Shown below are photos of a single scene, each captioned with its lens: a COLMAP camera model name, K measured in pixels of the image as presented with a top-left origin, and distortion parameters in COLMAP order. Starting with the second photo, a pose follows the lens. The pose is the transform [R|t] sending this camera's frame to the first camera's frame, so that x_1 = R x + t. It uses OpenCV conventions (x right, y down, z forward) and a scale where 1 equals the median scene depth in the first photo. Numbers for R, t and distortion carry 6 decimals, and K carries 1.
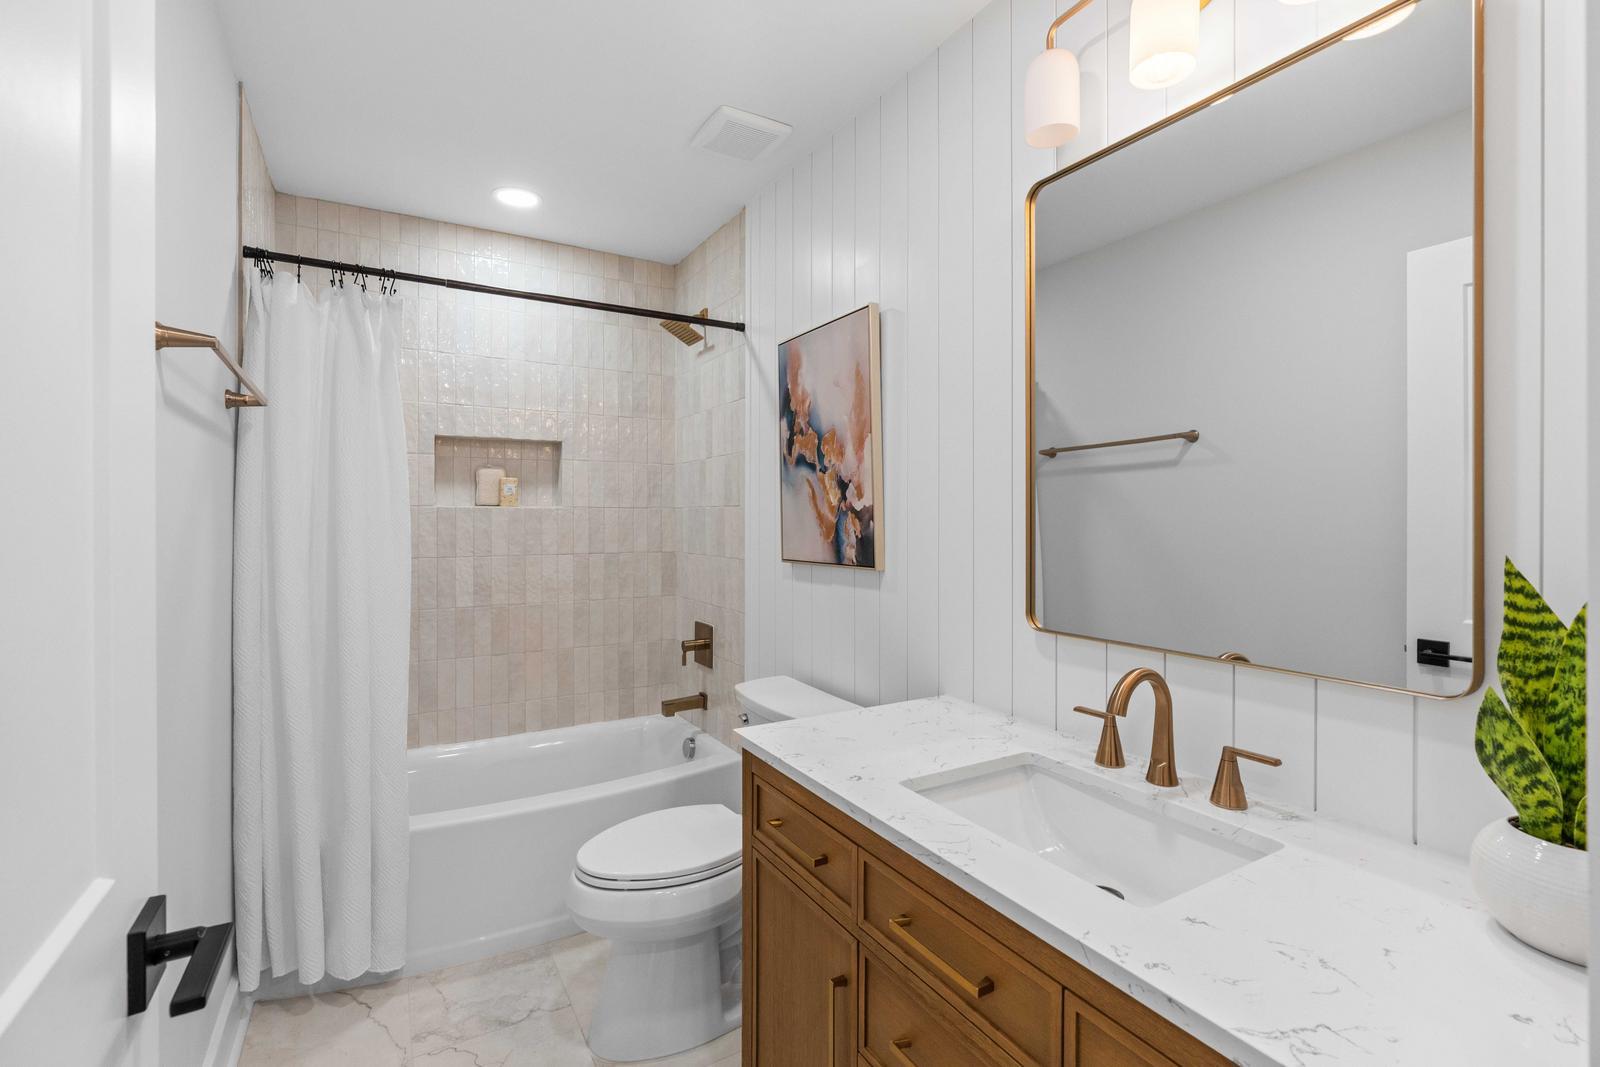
lens RADIAL K [[718.9, 0, 805.4], [0, 718.9, 515.8], [0, 0, 1]] dist [-0.010268, 0.000351]
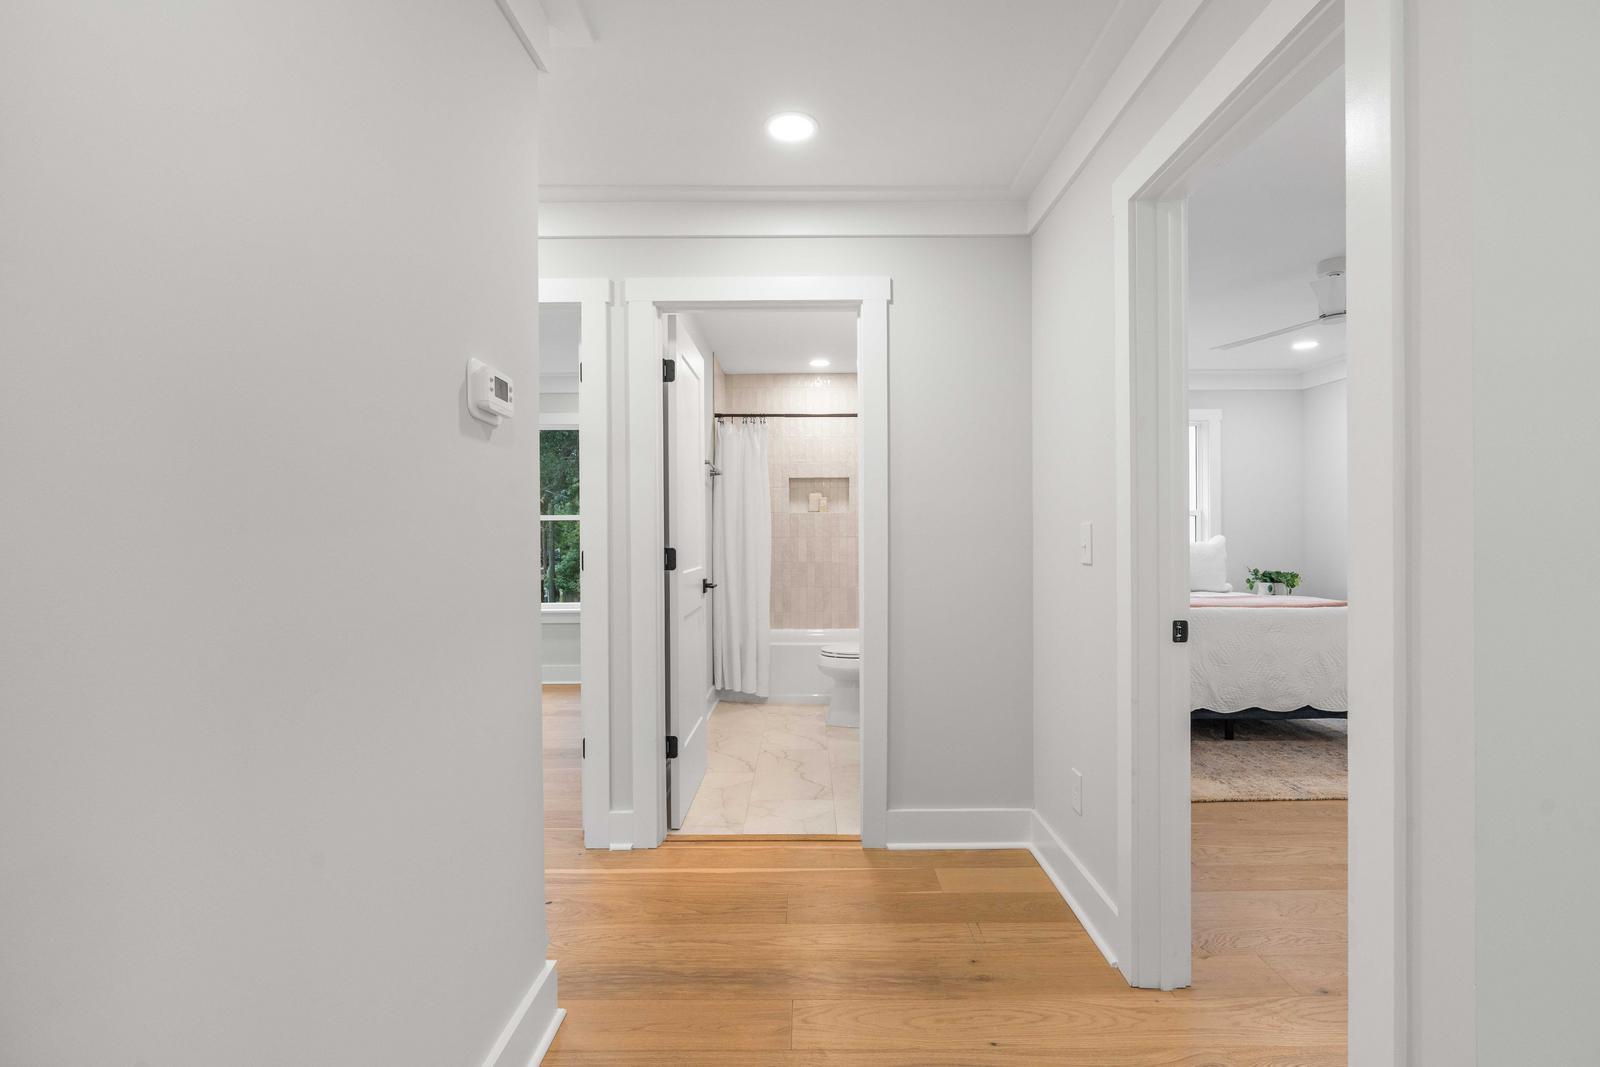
lens RADIAL K [[769.9, 0, 800.0], [0, 769.9, 533.5], [0, 0, 1]] dist [-0.000488, -0.000055]
pose [[0.851786, 0.000165, -0.523890, 0.723885], [0.005139, 0.999949, 0.008670, 0.030352], [0.523865, -0.010078, 0.851742, -0.940478]]
